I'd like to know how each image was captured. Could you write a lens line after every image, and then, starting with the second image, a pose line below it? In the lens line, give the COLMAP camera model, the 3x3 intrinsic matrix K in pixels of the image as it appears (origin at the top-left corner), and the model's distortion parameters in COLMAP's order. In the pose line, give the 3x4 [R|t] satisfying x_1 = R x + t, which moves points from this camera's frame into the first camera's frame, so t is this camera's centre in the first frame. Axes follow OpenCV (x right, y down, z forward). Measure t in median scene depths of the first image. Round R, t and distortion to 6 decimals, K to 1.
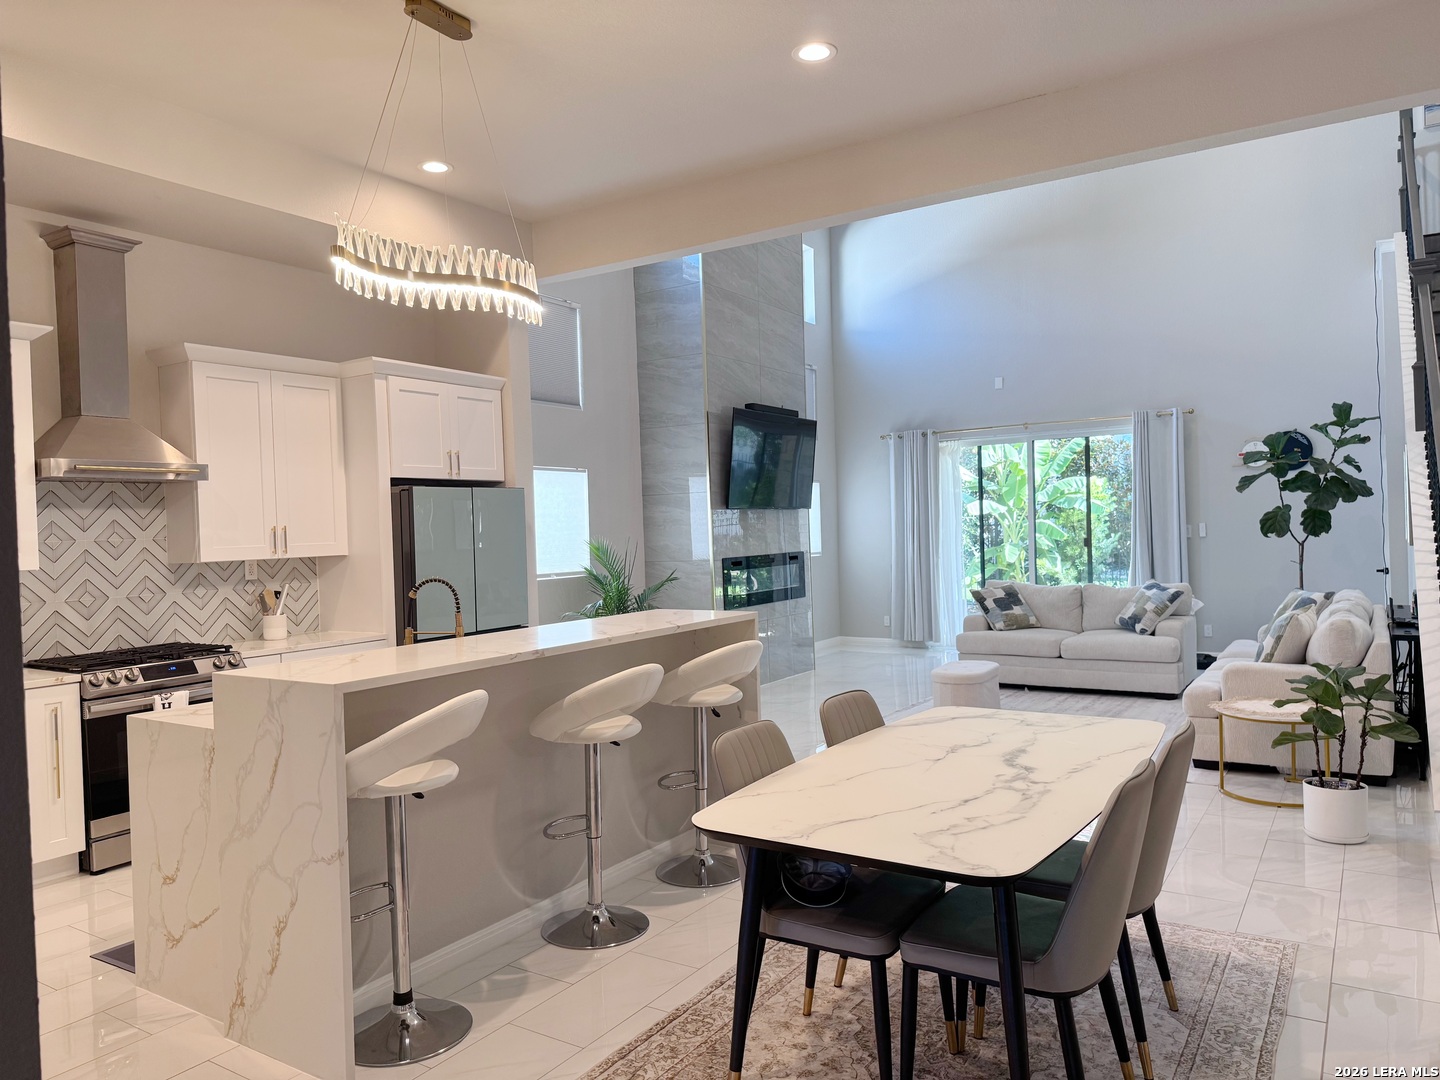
lens RADIAL K [[1002.8, 0, 717.1], [0, 1002.8, 542.0], [0, 0, 1]] dist [0.146795, -0.252265]
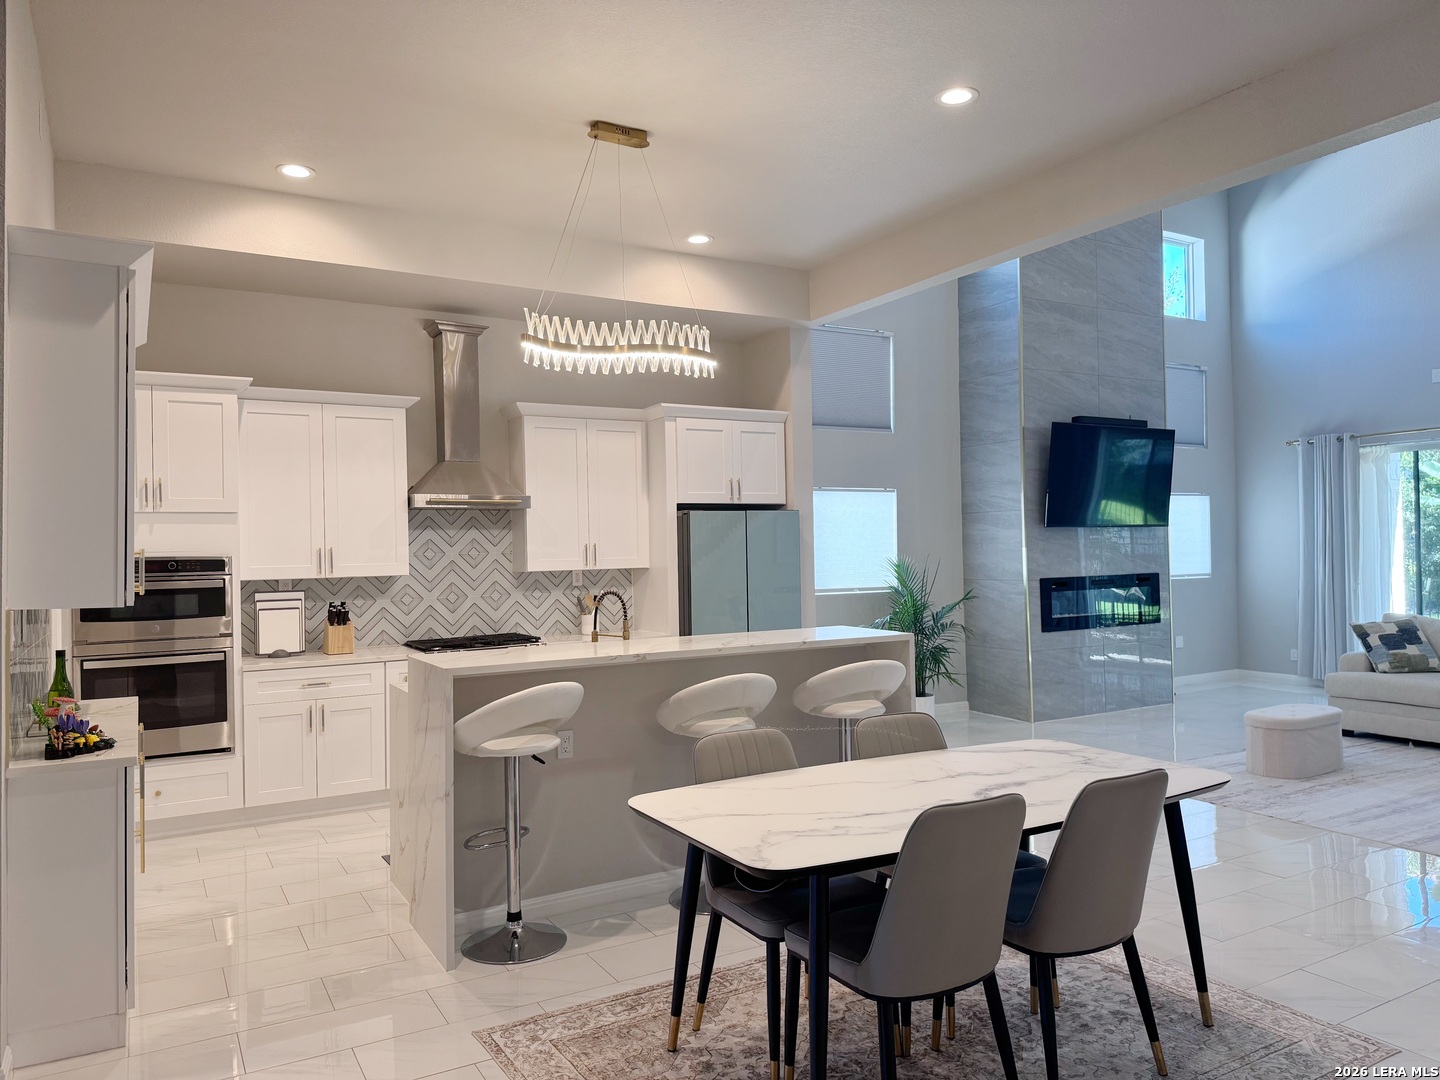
lens RADIAL K [[1006.9, 0, 723.5], [0, 1006.9, 546.8], [0, 0, 1]] dist [0.113629, -0.153835]
pose [[0.892301, 0.013512, -0.451239, 0.182642], [-0.015451, 0.999880, -0.000614, -0.009191], [0.451177, 0.007520, 0.892403, -0.013873]]
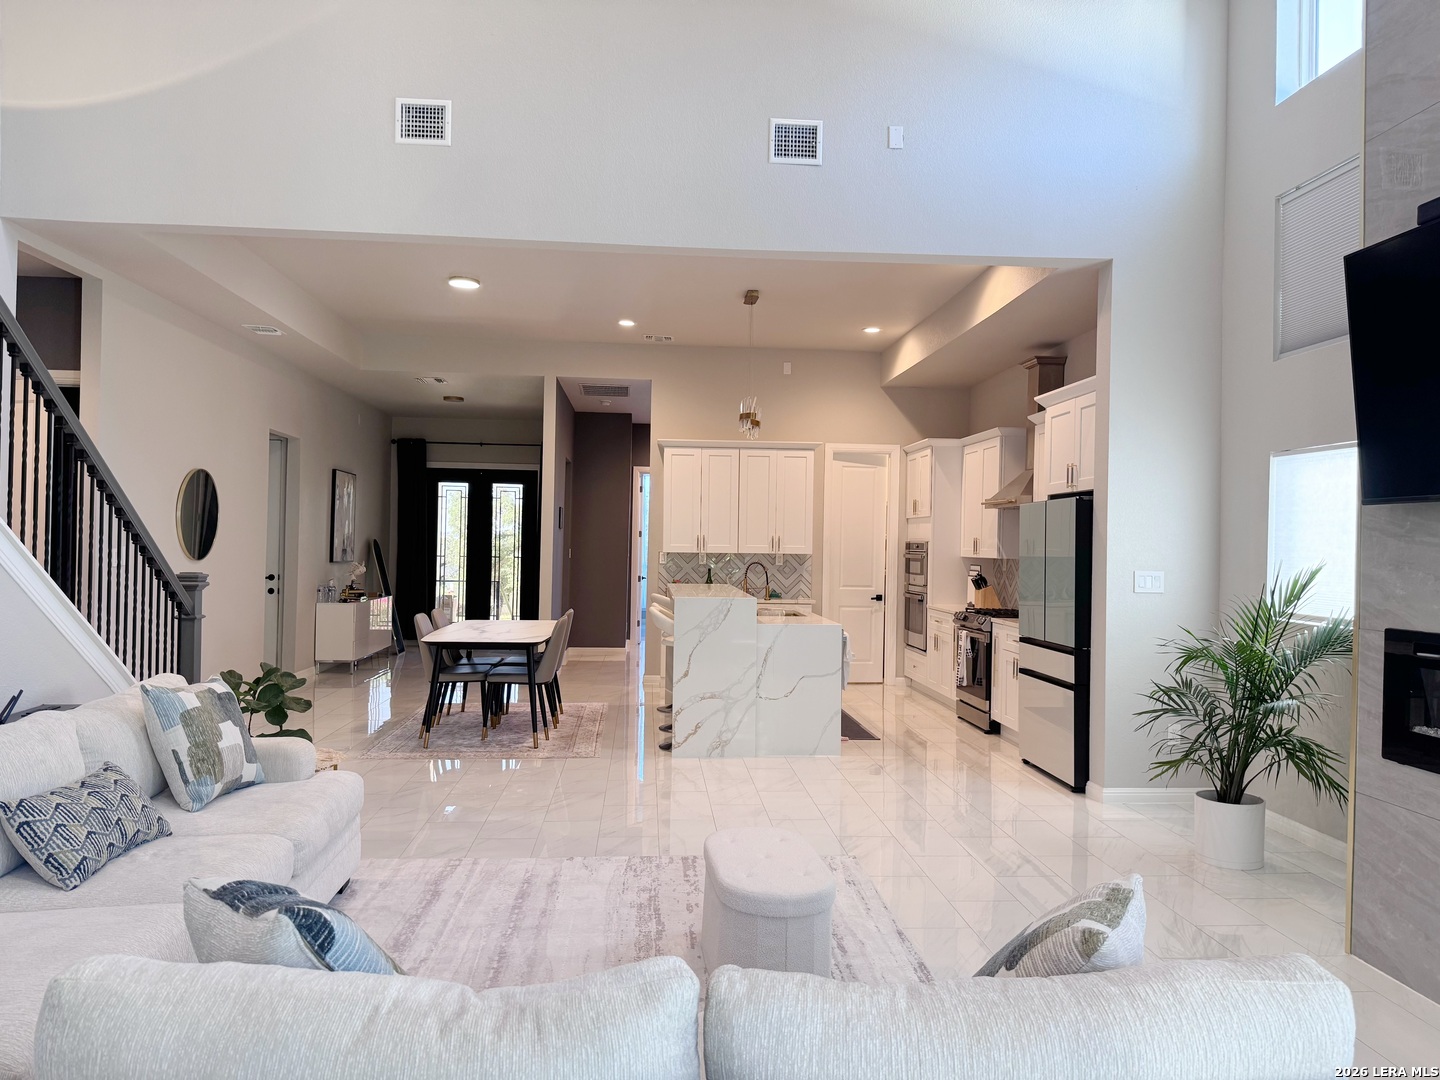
lens RADIAL K [[998.8, 0, 717.1], [0, 998.8, 545.0], [0, 0, 1]] dist [0.184357, -0.349288]
pose [[-0.796687, 0.017172, -0.604148, 0.483930], [-0.002398, 0.999499, 0.031571, -0.030338], [0.604387, 0.026601, -0.796246, 1.208772]]
